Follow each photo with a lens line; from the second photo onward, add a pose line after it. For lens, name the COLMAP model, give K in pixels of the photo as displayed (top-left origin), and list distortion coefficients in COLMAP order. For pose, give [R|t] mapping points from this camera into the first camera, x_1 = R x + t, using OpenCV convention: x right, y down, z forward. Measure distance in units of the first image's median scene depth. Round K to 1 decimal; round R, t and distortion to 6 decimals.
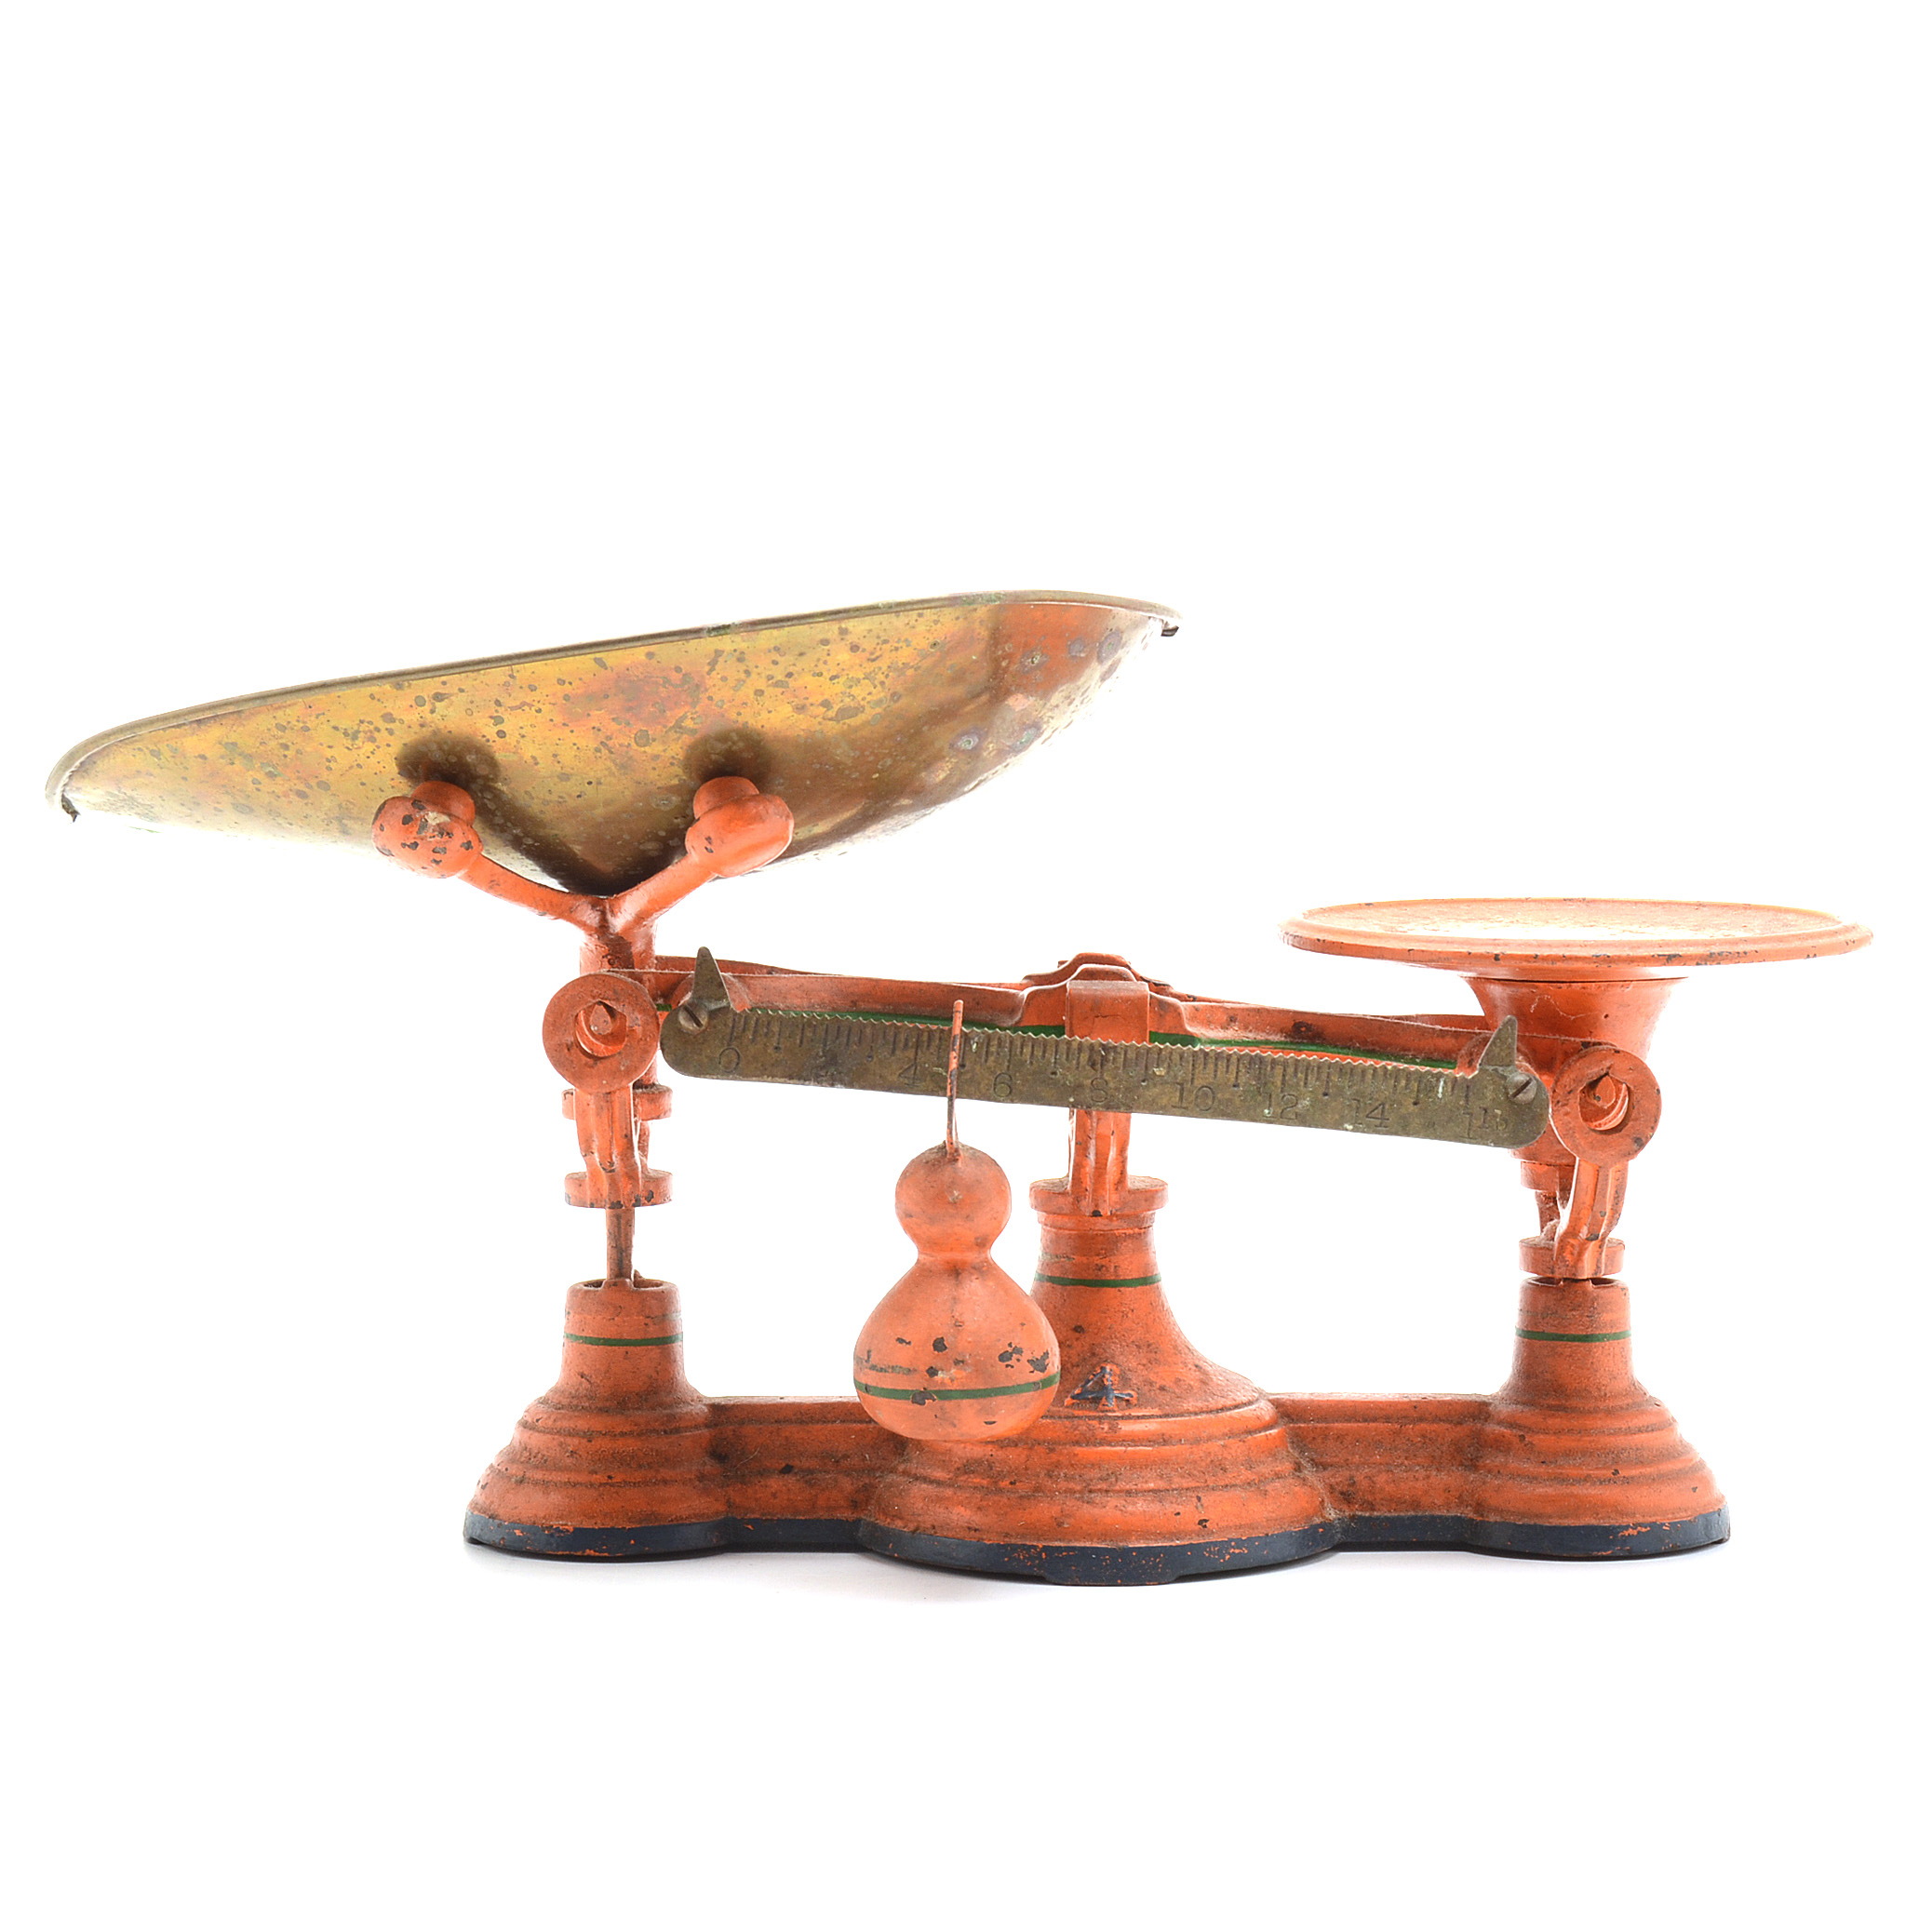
lens RADIAL K [[4280.4, 0, 966.4], [0, 4280.4, 965.9], [0, 0, 1]] dist [-0.090016, 0.000000]
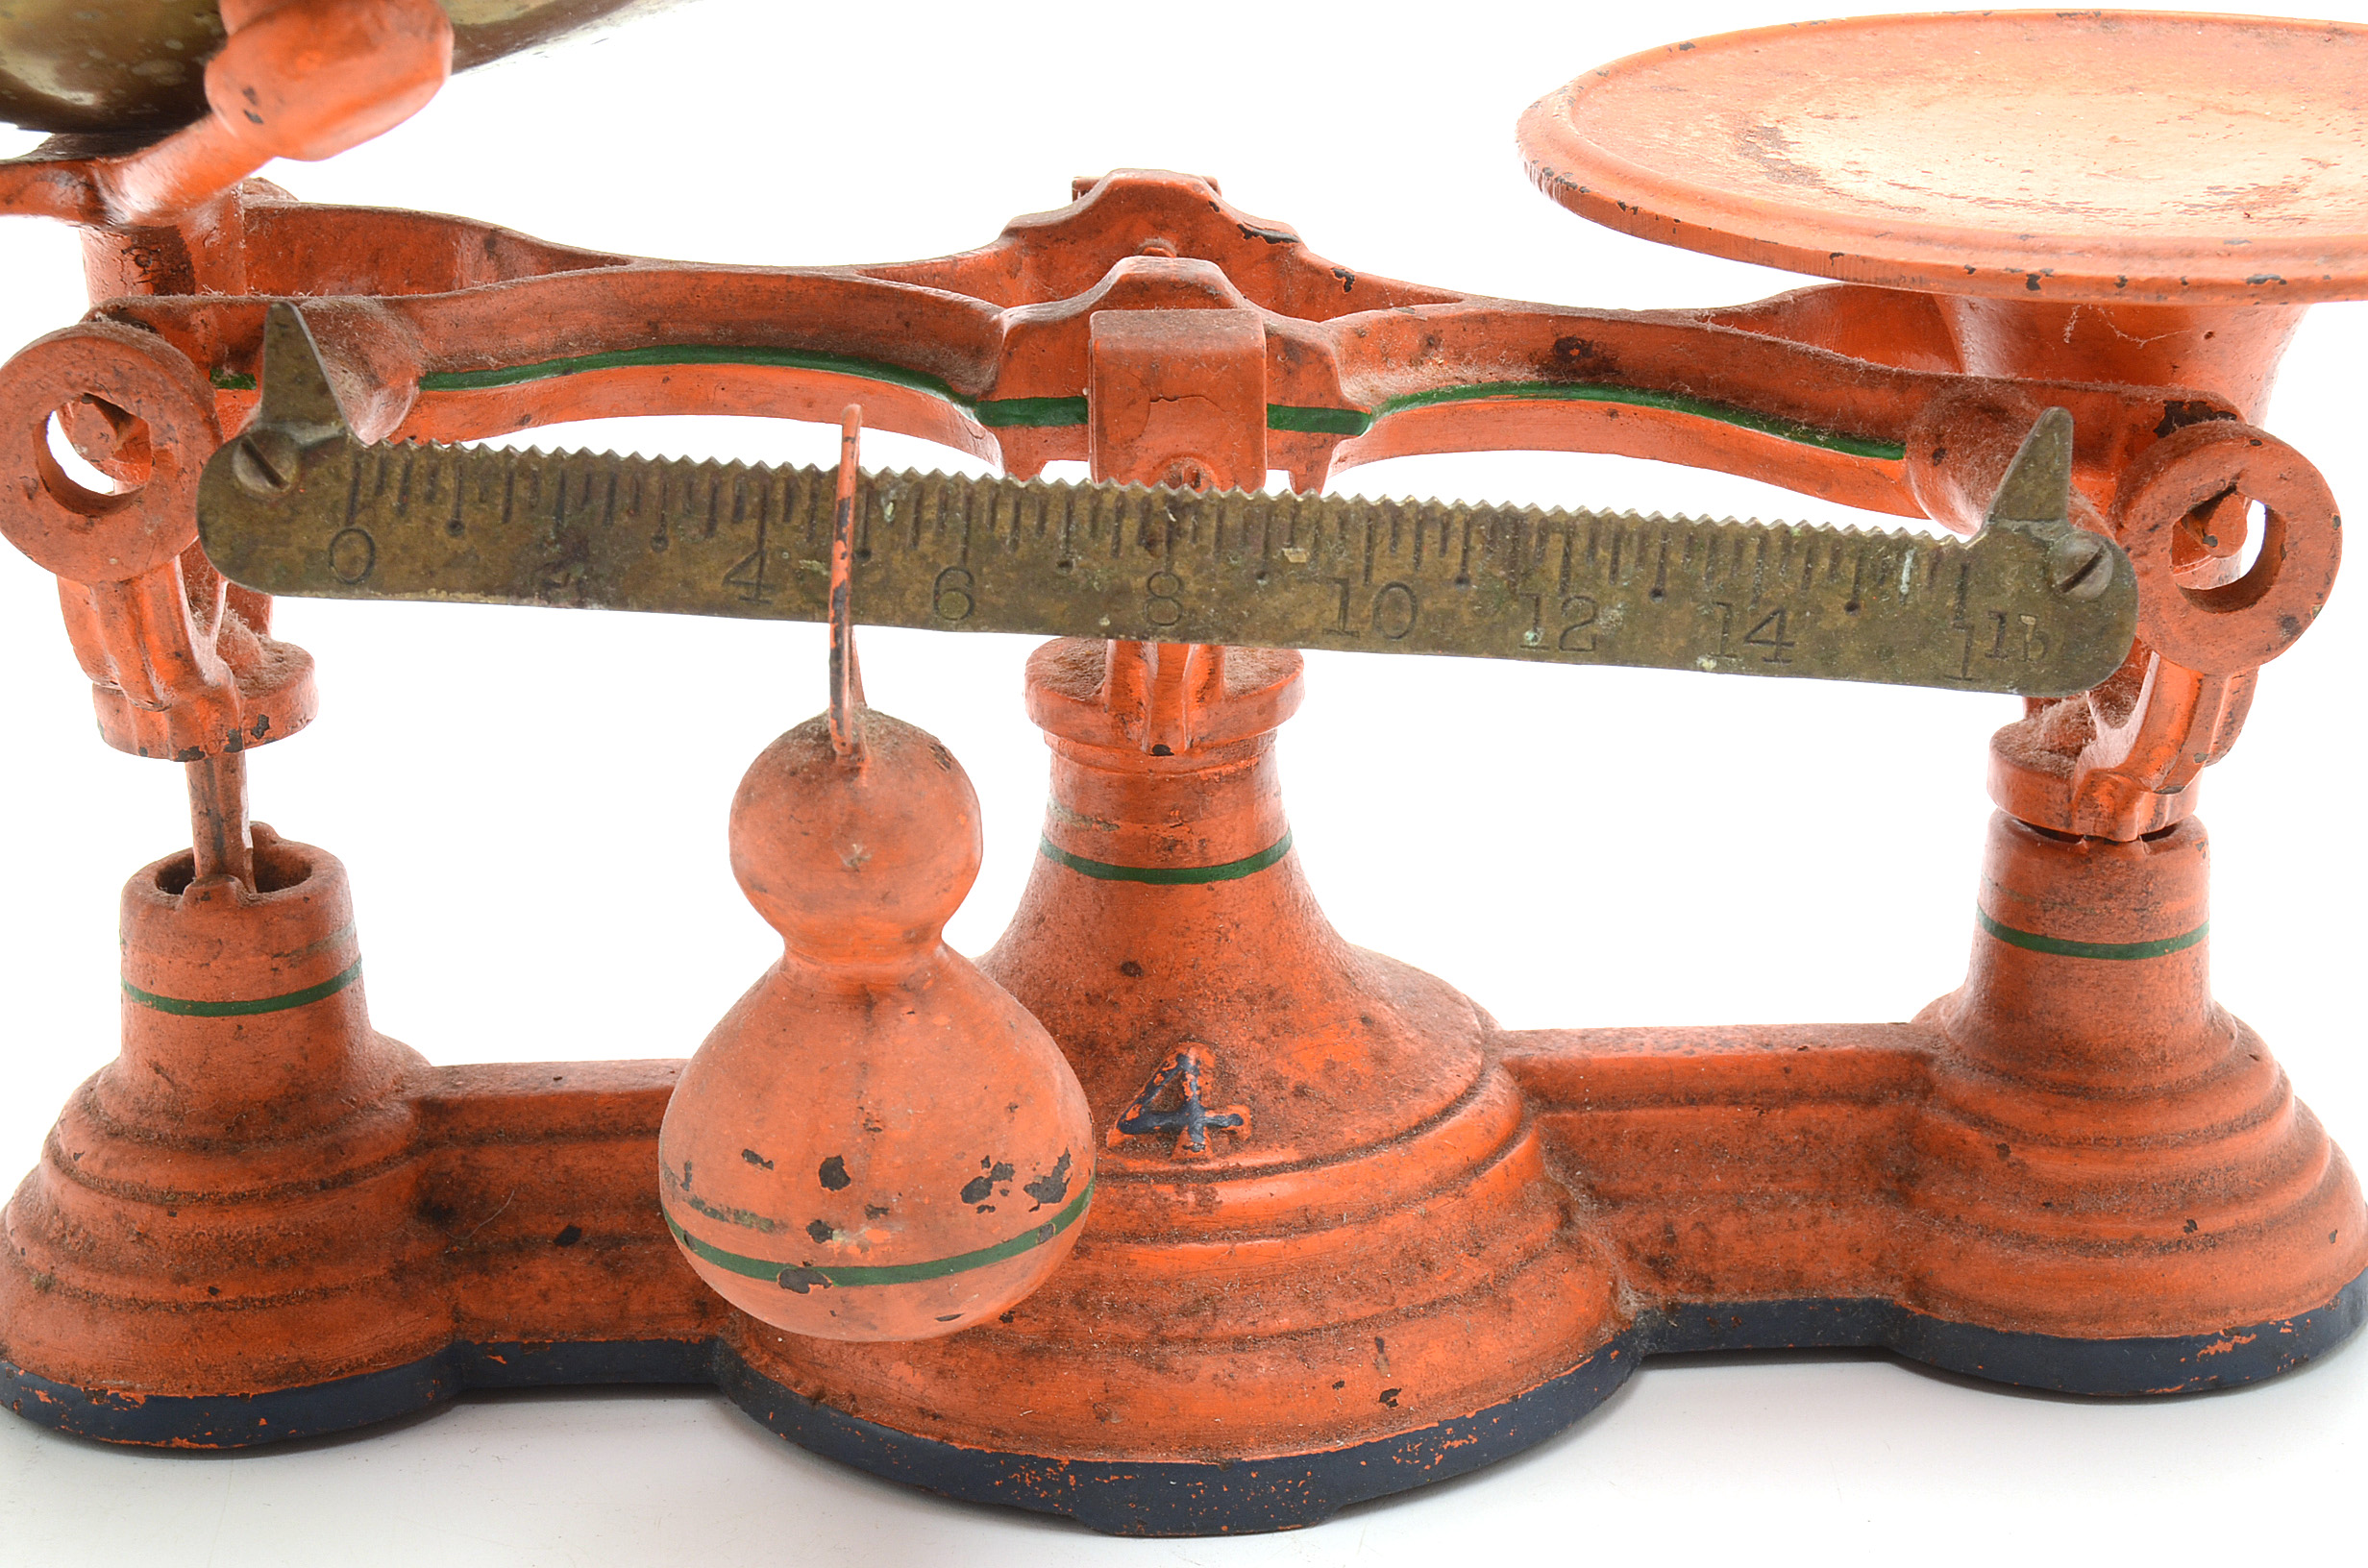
lens RADIAL K [[4222.4, 0, 1141.7], [0, 4222.4, 818.3], [0, 0, 1]] dist [-0.050431, 0.000000]
pose [[0.999226, -0.030183, 0.025217, 0.015887], [0.022072, 0.961004, 0.275651, -0.070420], [-0.032554, -0.274881, 0.960927, 0.540287]]
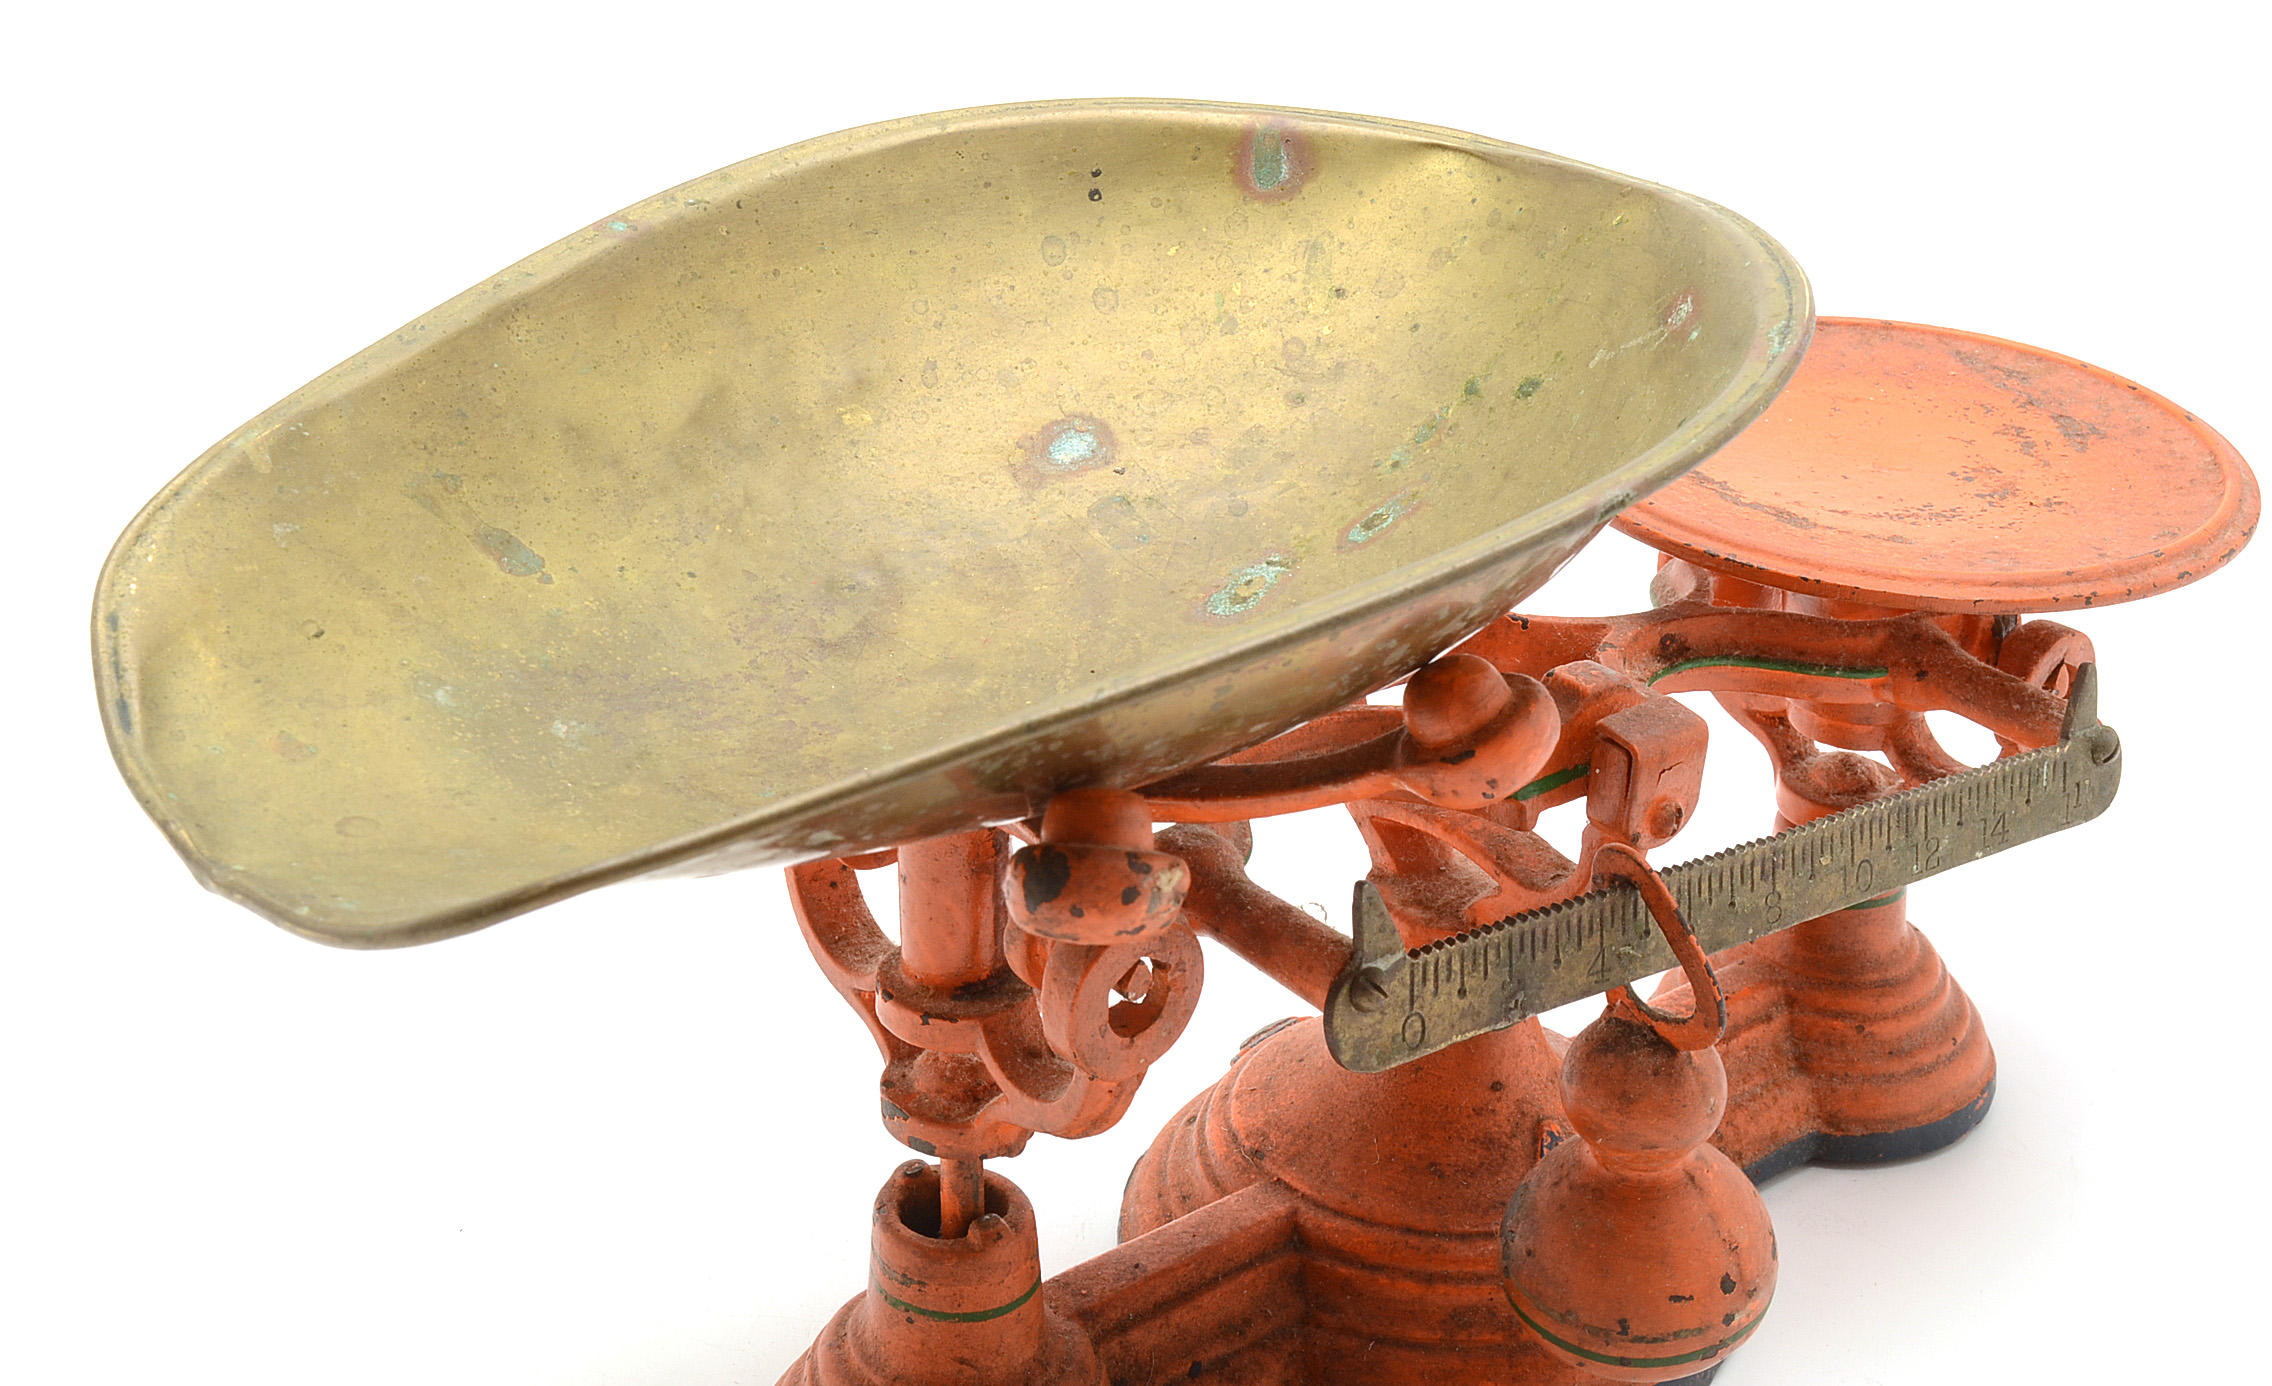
lens RADIAL K [[3343.9, 0, 1133.7], [0, 3343.9, 701.6], [0, 0, 1]] dist [0.055433, 0.000000]
pose [[0.761766, -0.268023, 0.589810, -0.375495], [0.009795, 0.915069, 0.403178, -0.232253], [-0.647778, -0.301350, 0.699694, 0.650508]]
